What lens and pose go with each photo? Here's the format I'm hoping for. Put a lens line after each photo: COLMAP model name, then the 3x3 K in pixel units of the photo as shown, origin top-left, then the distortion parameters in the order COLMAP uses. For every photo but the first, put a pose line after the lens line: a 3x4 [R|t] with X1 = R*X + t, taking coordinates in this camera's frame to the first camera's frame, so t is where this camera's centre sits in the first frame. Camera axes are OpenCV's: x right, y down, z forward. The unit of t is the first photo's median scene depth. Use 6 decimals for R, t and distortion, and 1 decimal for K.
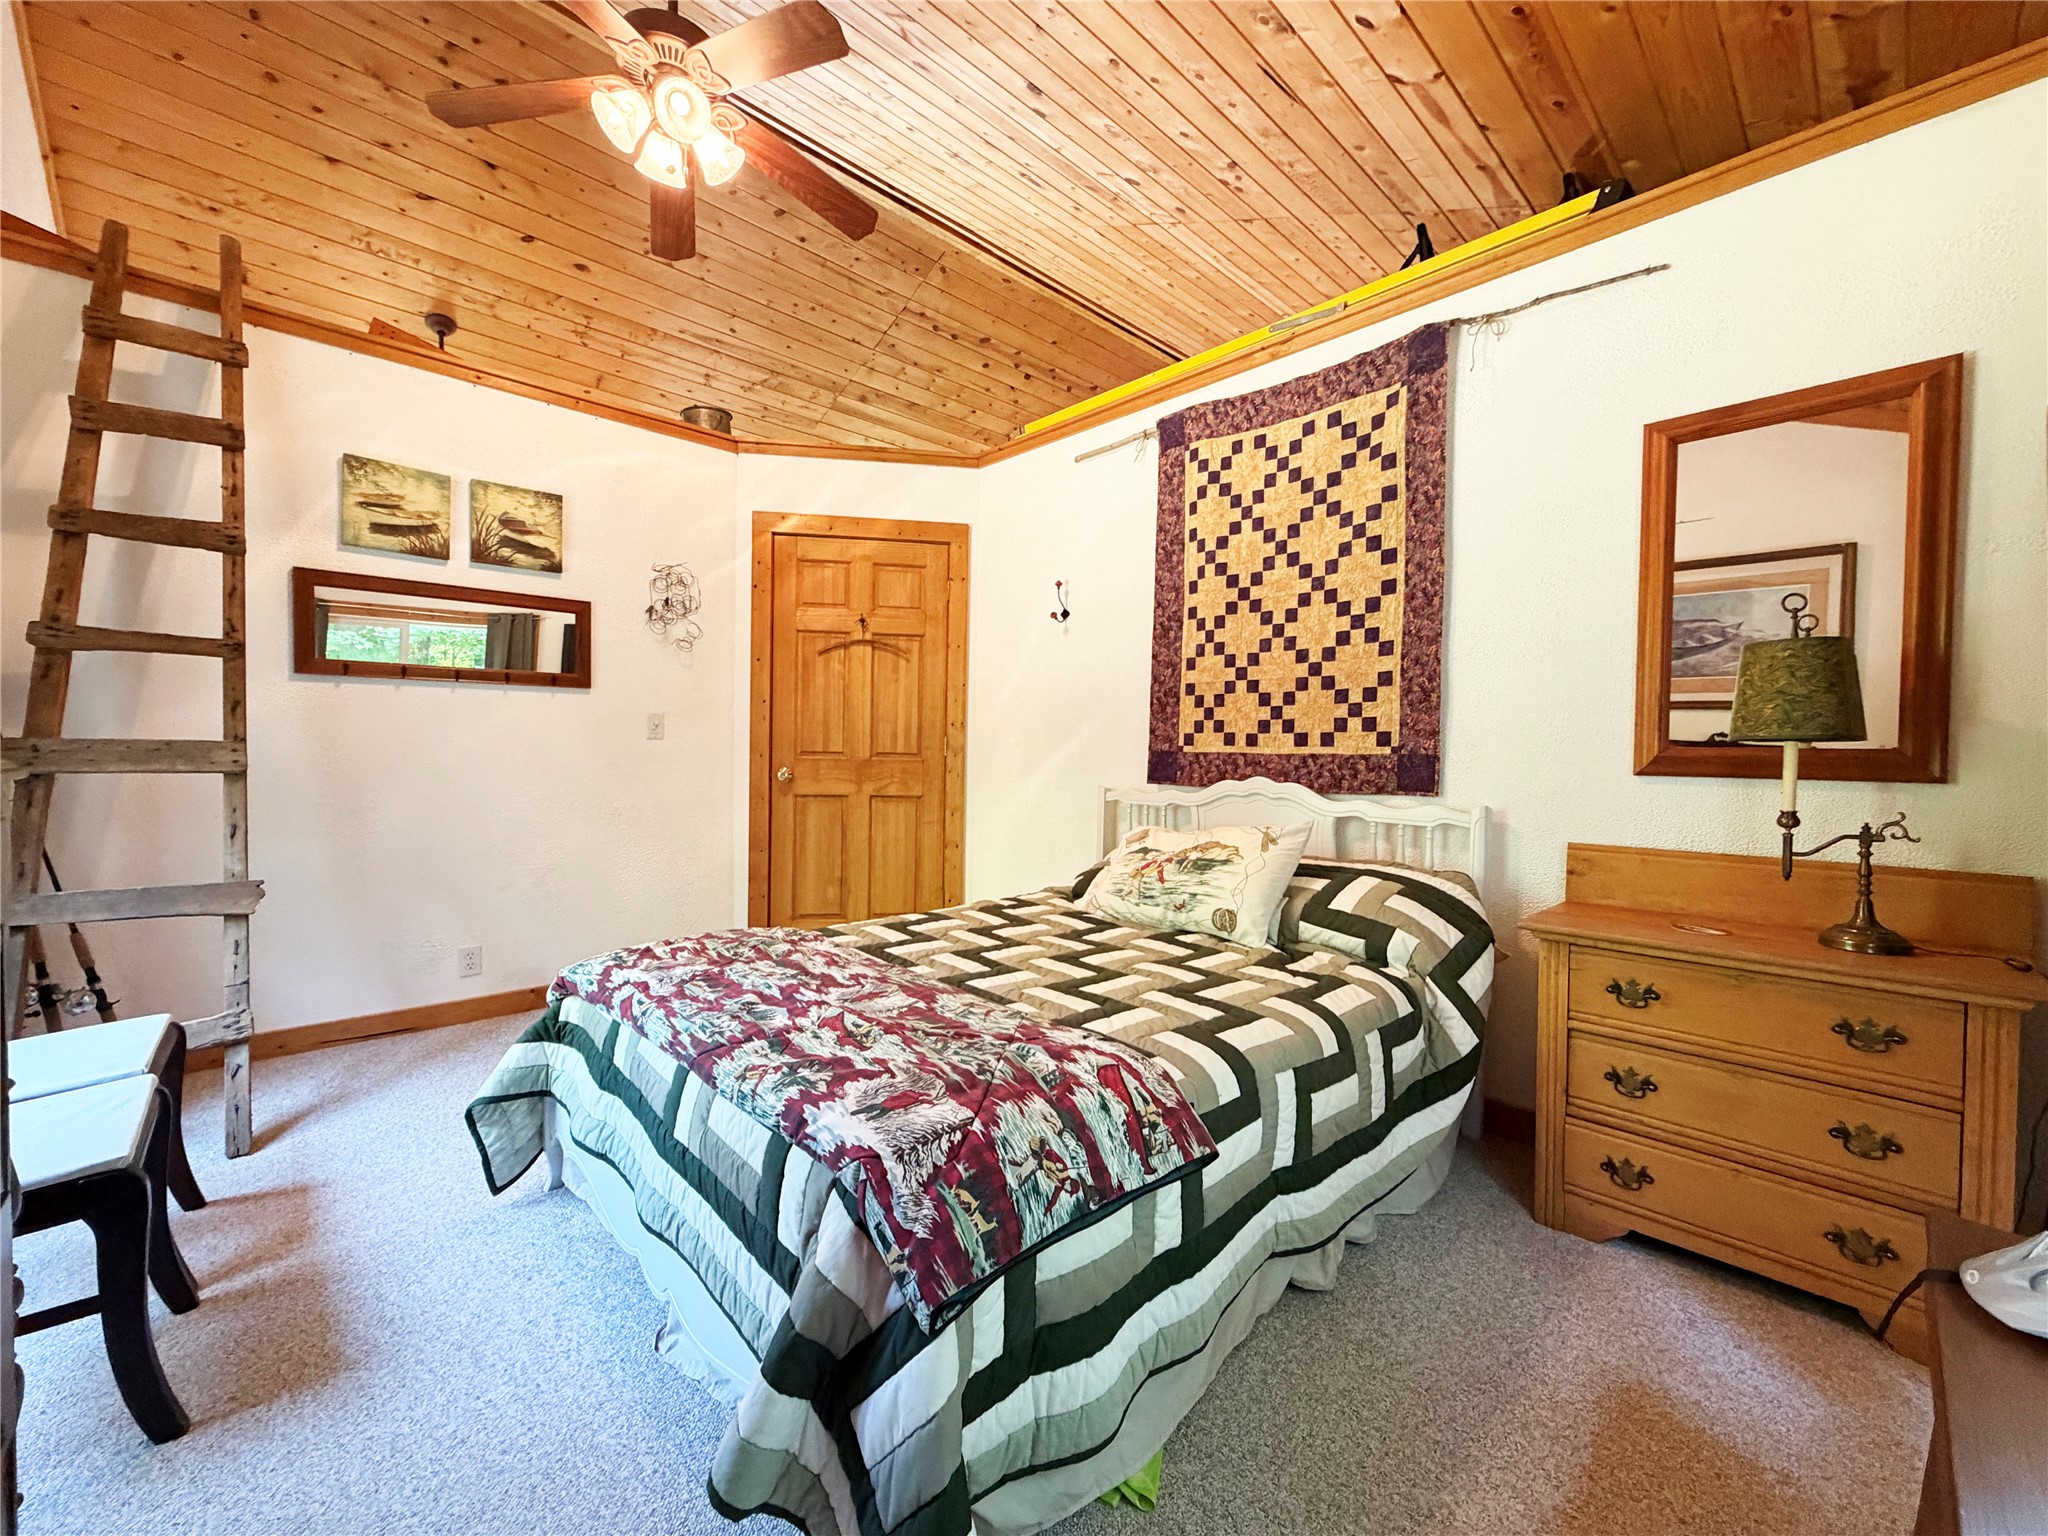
lens RADIAL K [[817.3, 0, 1030.7], [0, 817.3, 768.7], [0, 0, 1]] dist [-0.000189, -0.000089]
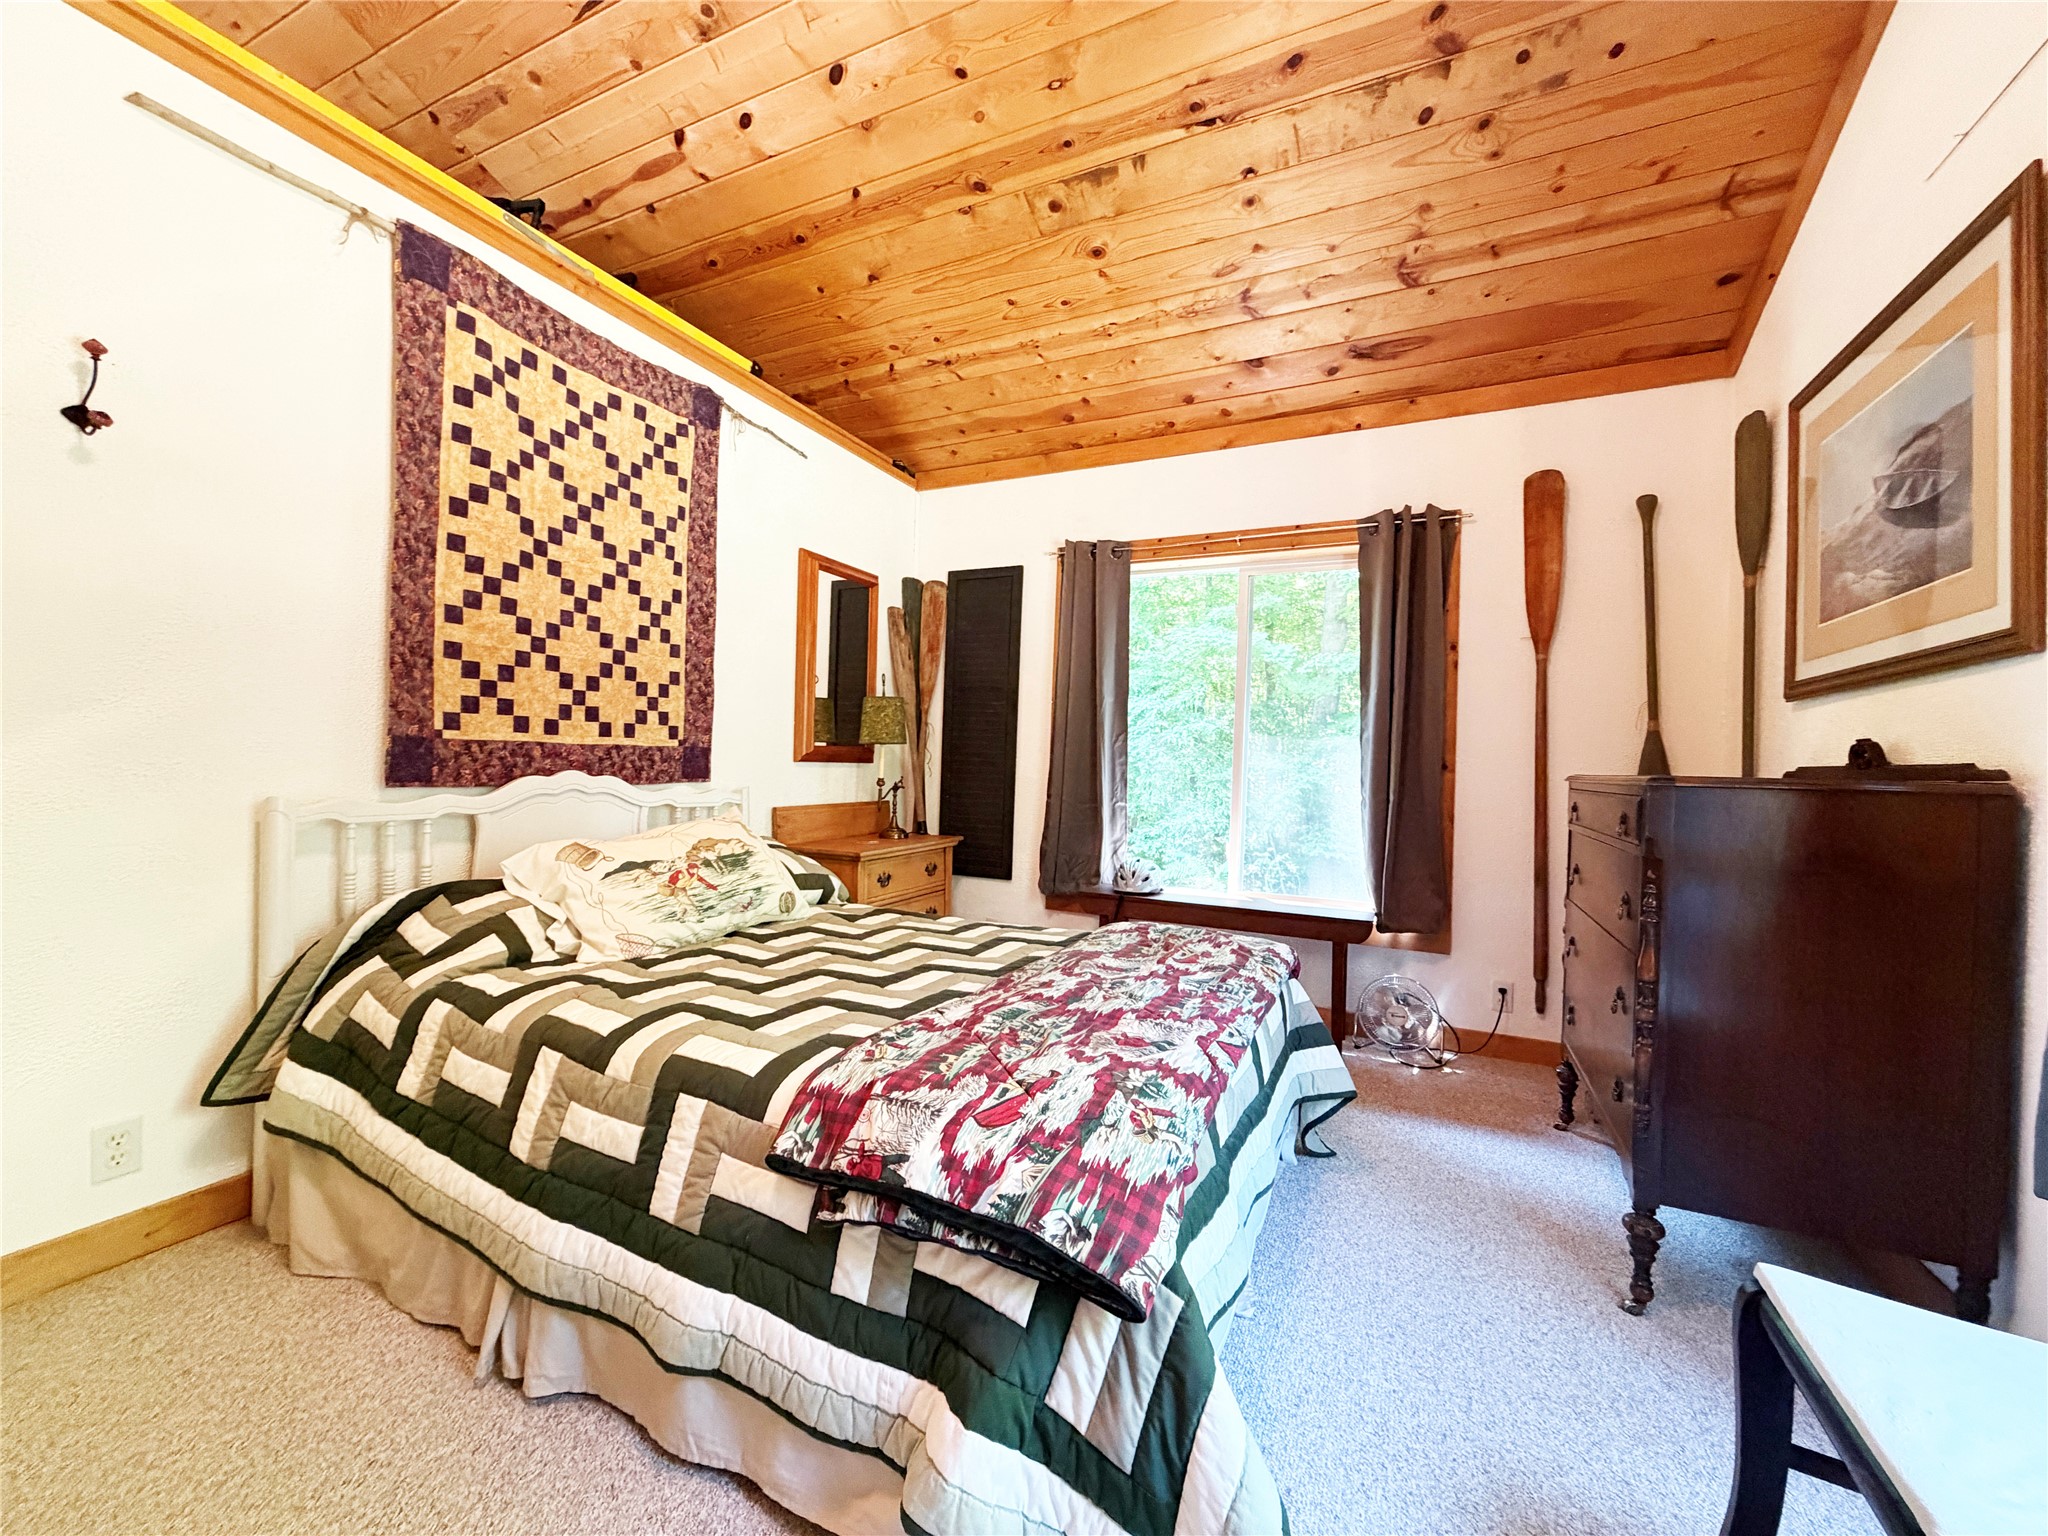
lens RADIAL K [[817.3, 0, 1026.3], [0, 817.3, 768.3], [0, 0, 1]] dist [-0.000189, -0.000089]
pose [[-0.357169, -0.035247, 0.933375, -0.717199], [-0.016400, 0.999370, 0.031463, -0.027966], [-0.933896, -0.004070, -0.357522, 0.873502]]
